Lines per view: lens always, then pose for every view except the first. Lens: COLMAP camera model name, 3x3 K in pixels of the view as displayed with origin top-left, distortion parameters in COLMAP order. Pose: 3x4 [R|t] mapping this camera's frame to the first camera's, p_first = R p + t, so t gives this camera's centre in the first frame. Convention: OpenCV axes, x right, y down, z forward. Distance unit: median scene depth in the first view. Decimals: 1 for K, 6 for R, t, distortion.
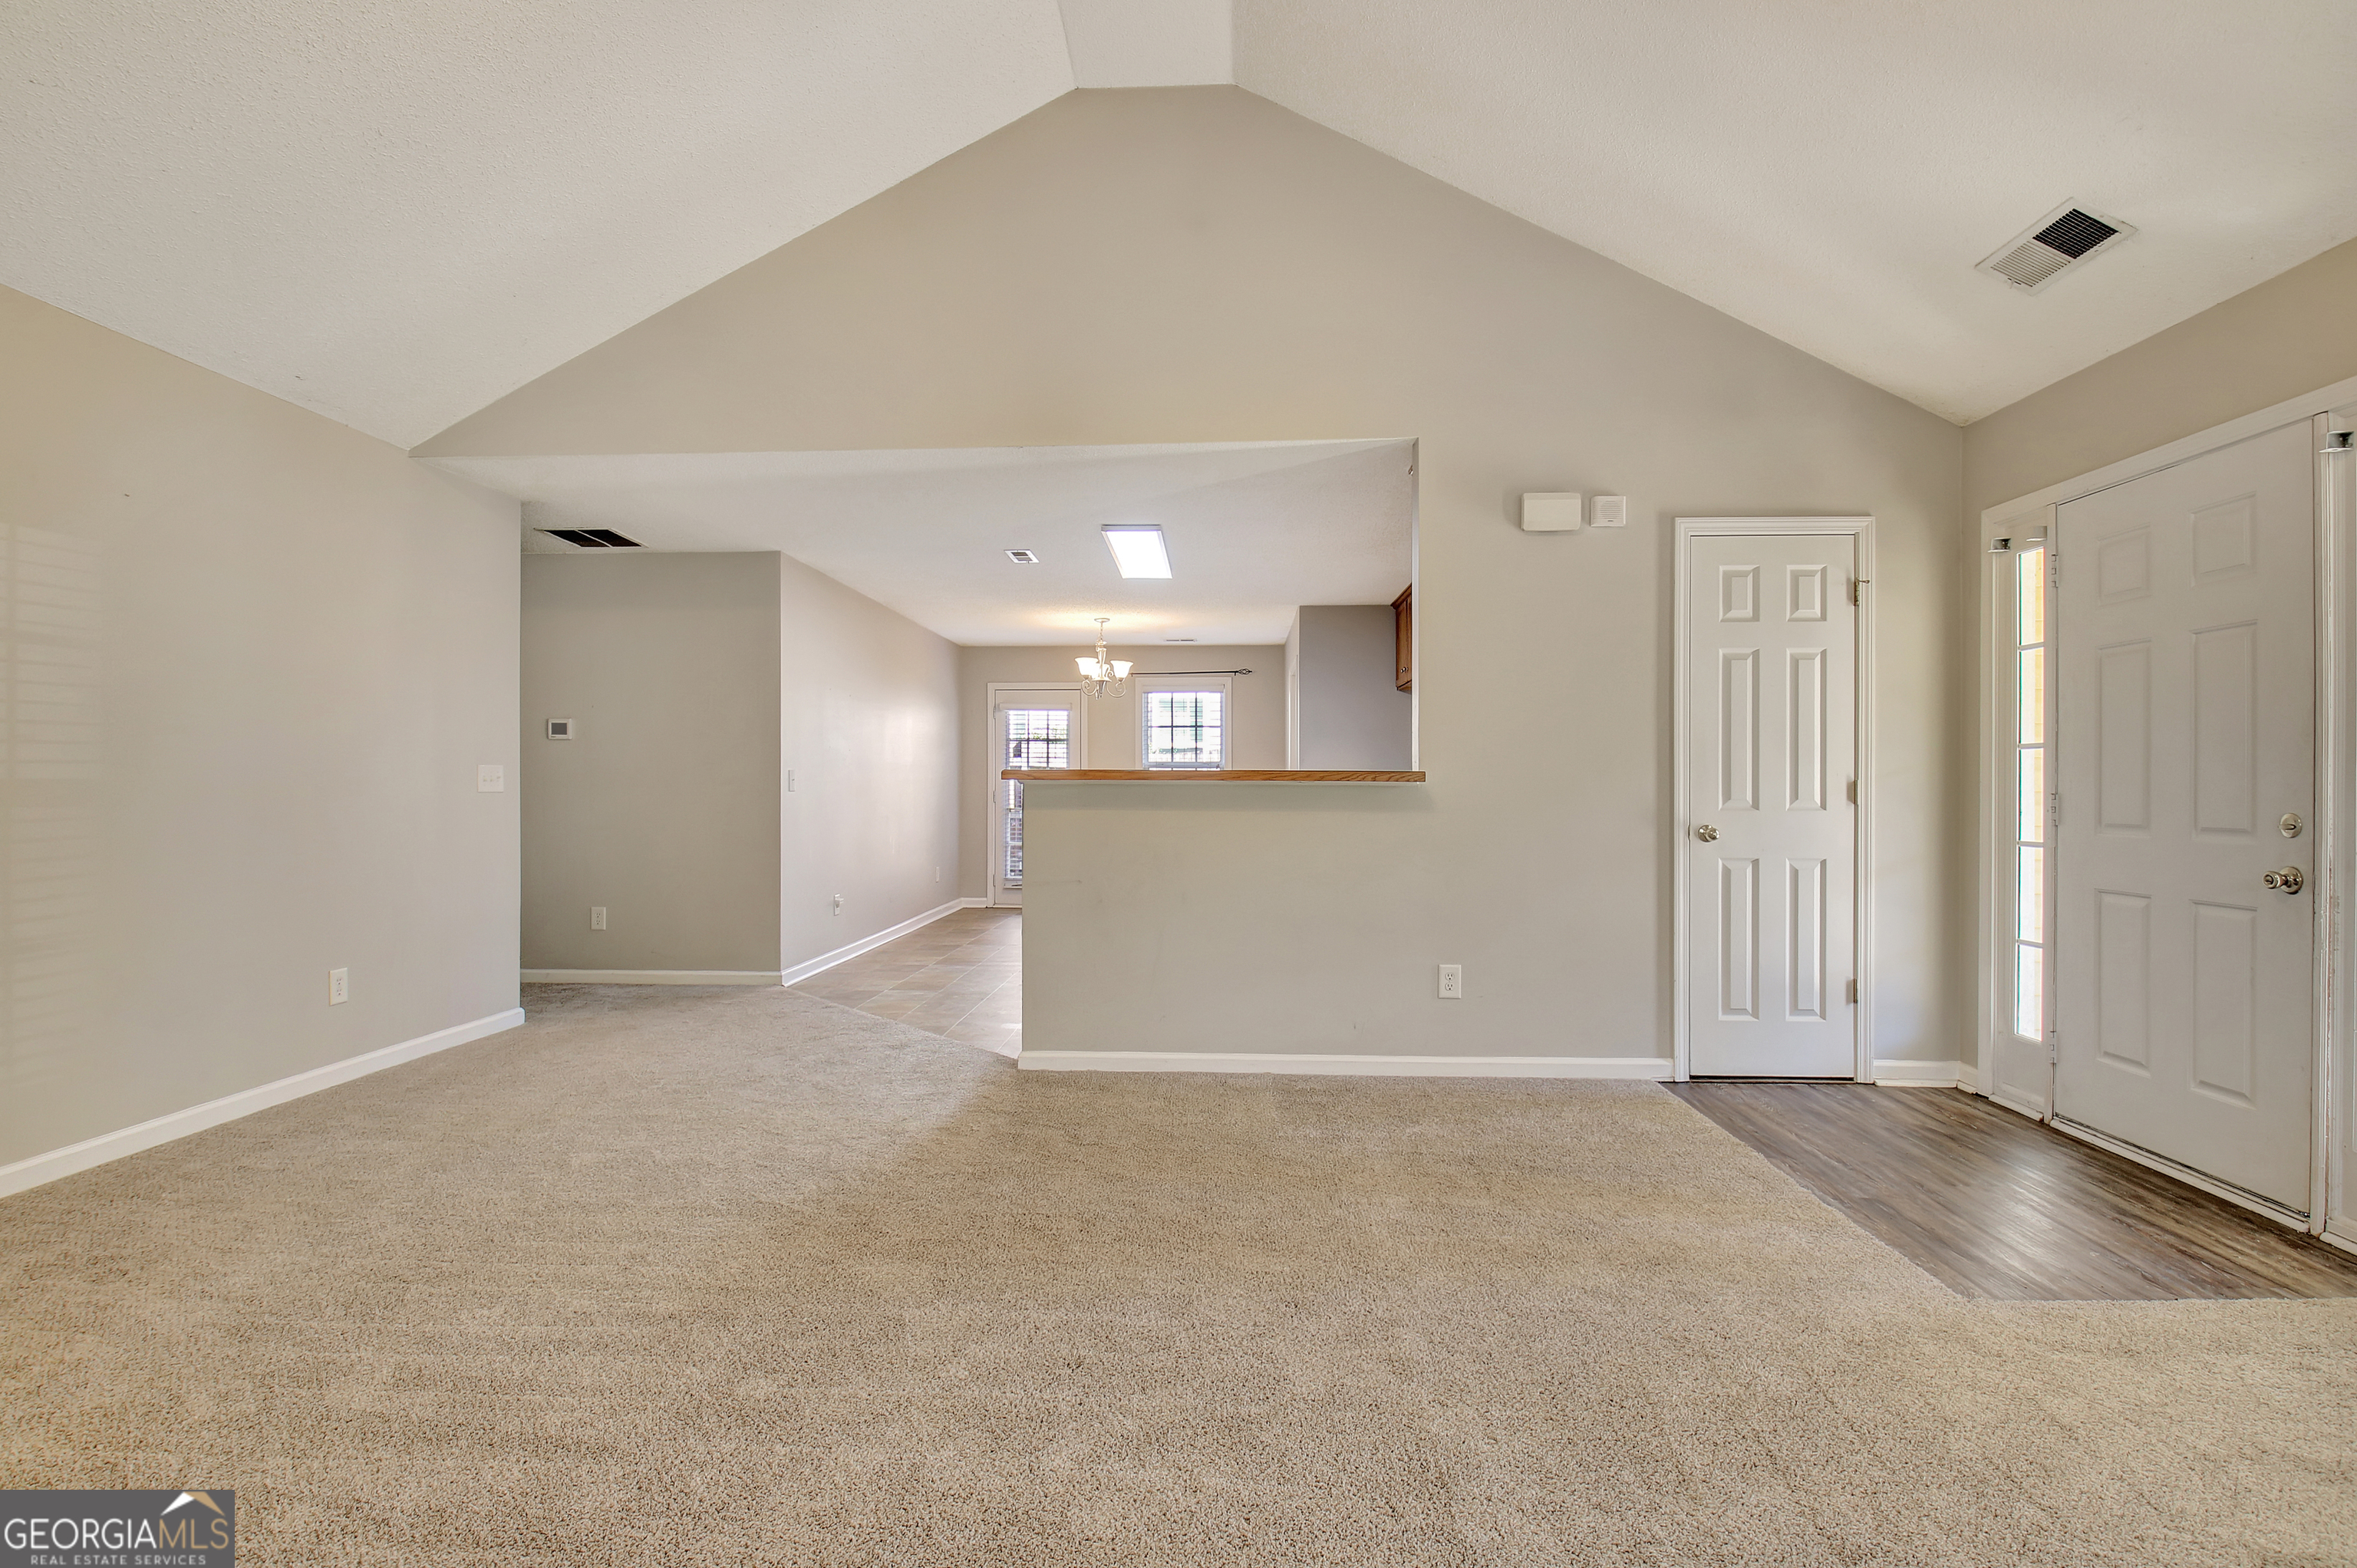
lens RADIAL K [[1108.4, 0, 1188.2], [0, 1108.4, 790.8], [0, 0, 1]] dist [0.026331, -0.029961]
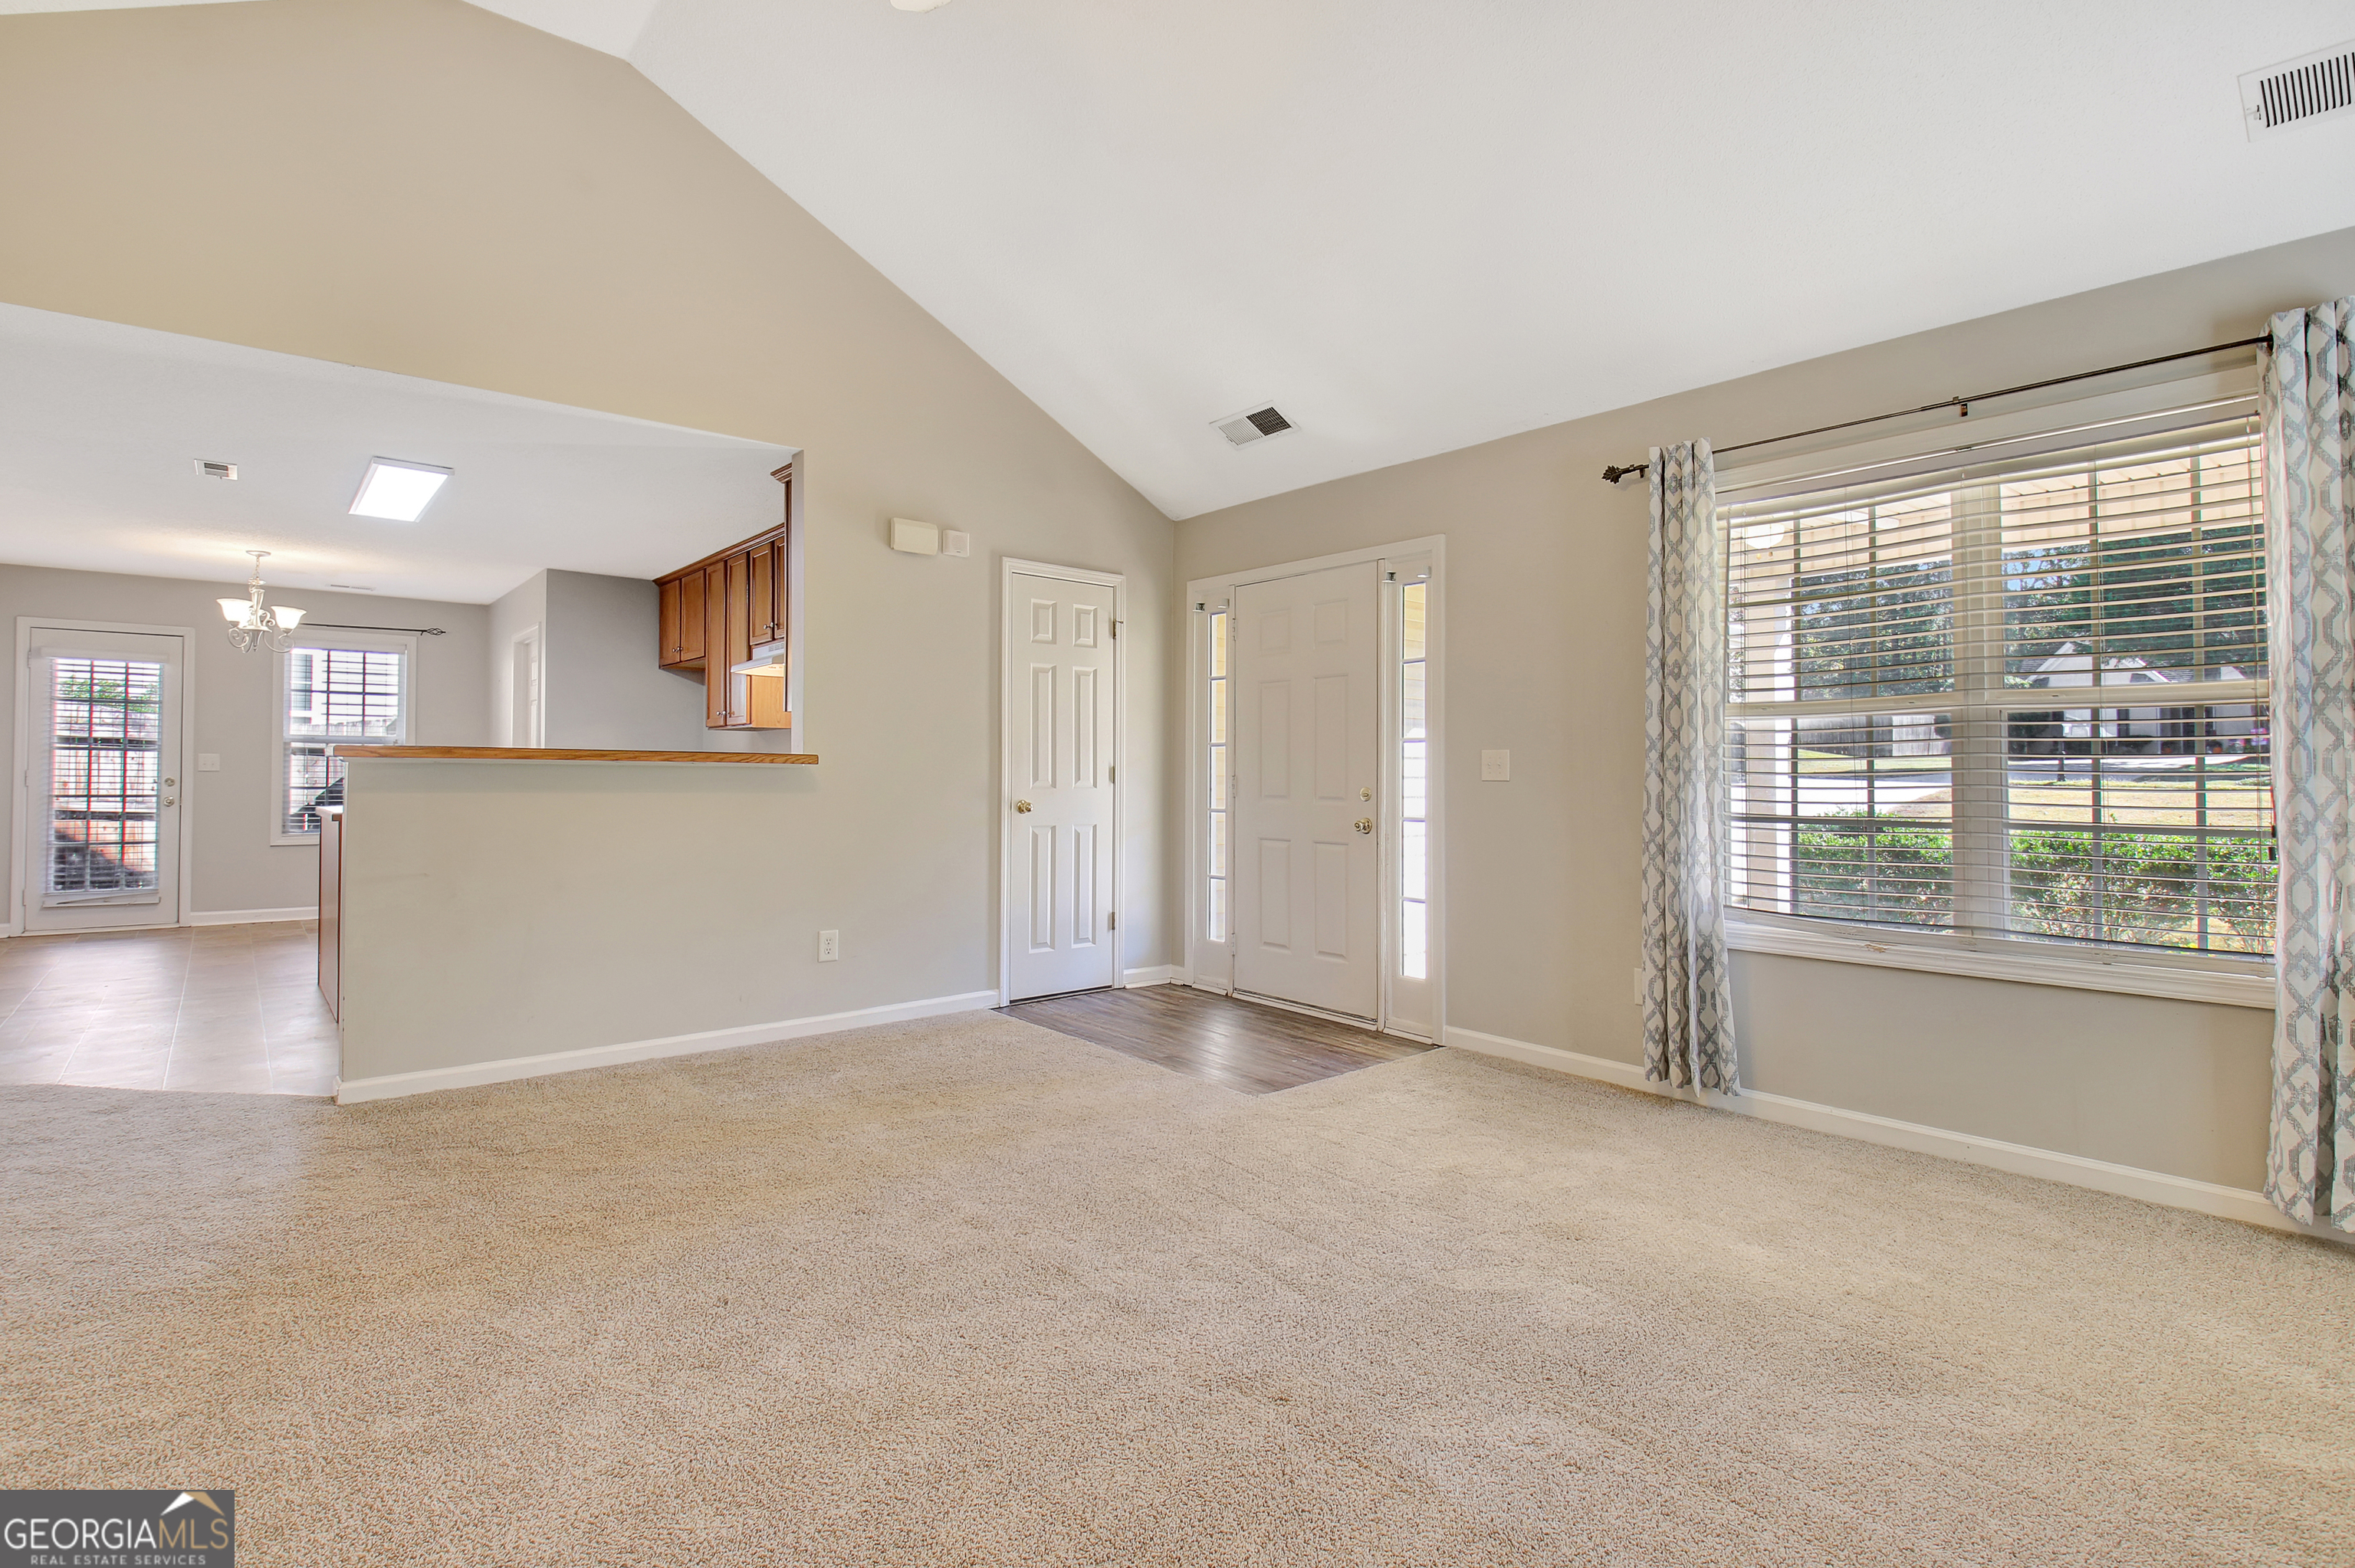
lens RADIAL K [[1129.2, 0, 1176.7], [0, 1129.2, 740.6], [0, 0, 1]] dist [0.038134, -0.031893]
pose [[0.728540, 0.023578, 0.684598, -0.304075], [-0.004177, 0.999542, -0.029980, 0.000404], [-0.684991, 0.018982, 0.728304, -0.065617]]
